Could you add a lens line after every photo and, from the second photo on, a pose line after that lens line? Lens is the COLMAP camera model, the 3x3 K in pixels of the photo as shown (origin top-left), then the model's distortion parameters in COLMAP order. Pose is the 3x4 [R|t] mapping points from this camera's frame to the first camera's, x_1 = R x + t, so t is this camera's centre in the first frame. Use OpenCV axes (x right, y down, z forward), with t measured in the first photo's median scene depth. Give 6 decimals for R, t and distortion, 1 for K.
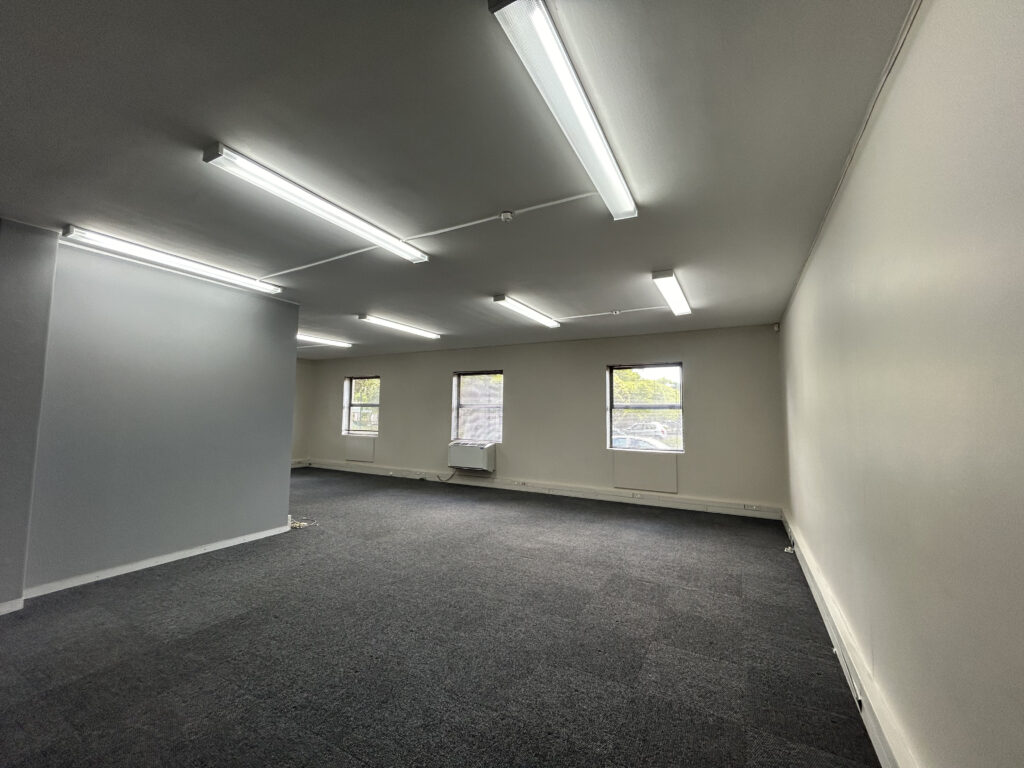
lens RADIAL K [[415.4, 0, 510.1], [0, 415.4, 382.7], [0, 0, 1]] dist [0.000919, 0.000895]
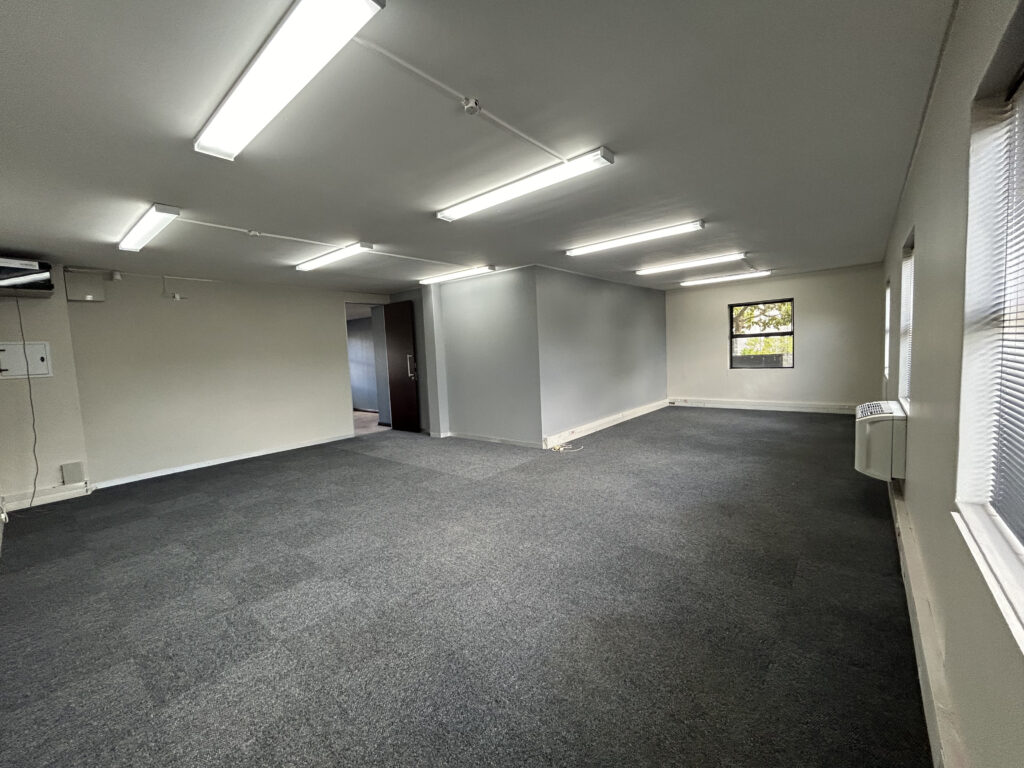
lens RADIAL K [[415.4, 0, 510.1], [0, 415.4, 382.7], [0, 0, 1]] dist [0.000919, 0.000895]
pose [[-0.202815, 0.068947, -0.976787, 0.582507], [0.117137, 0.992064, 0.045704, 0.072711], [0.972186, -0.105148, -0.209282, 0.978530]]
